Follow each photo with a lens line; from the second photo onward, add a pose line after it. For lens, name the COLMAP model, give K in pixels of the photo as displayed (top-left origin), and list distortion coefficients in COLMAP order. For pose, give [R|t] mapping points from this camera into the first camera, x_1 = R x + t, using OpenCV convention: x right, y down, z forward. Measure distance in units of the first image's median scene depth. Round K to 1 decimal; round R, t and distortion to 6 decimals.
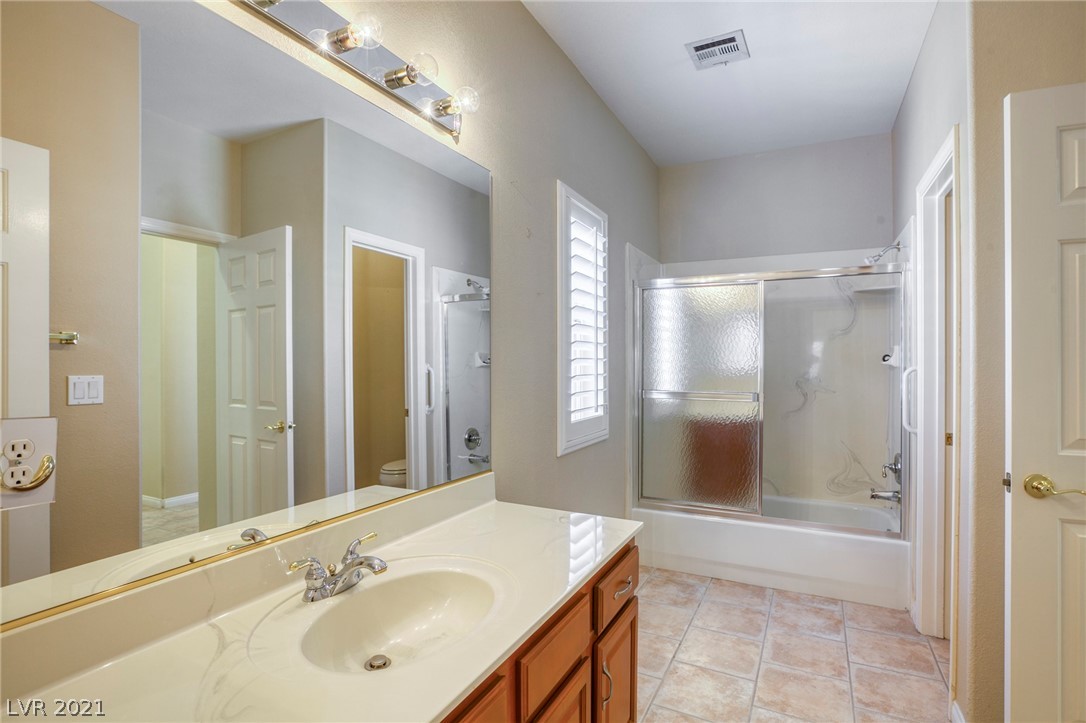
lens RADIAL K [[560.1, 0, 551.0], [0, 560.1, 364.3], [0, 0, 1]] dist [-0.020801, 0.001555]
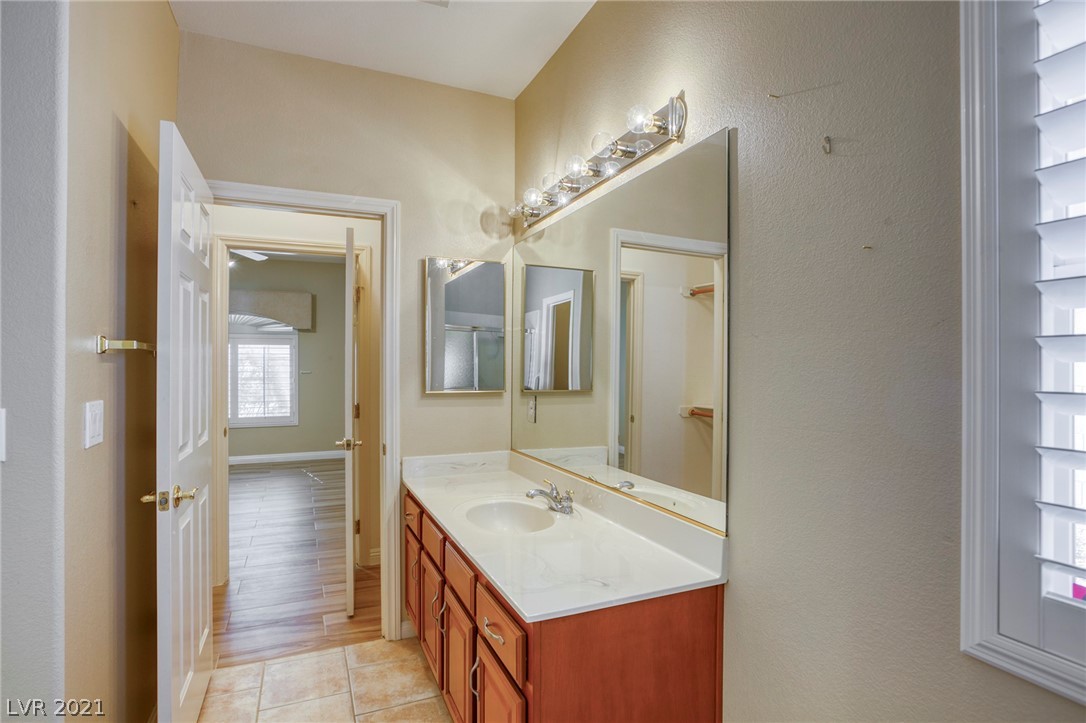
lens RADIAL K [[560.1, 0, 551.0], [0, 560.1, 364.3], [0, 0, 1]] dist [-0.020801, 0.001555]
pose [[-0.645193, -0.002569, -0.764015, 0.682270], [-0.004745, 0.999989, 0.000645, -0.037384], [0.764005, 0.004042, -0.645198, 1.475445]]
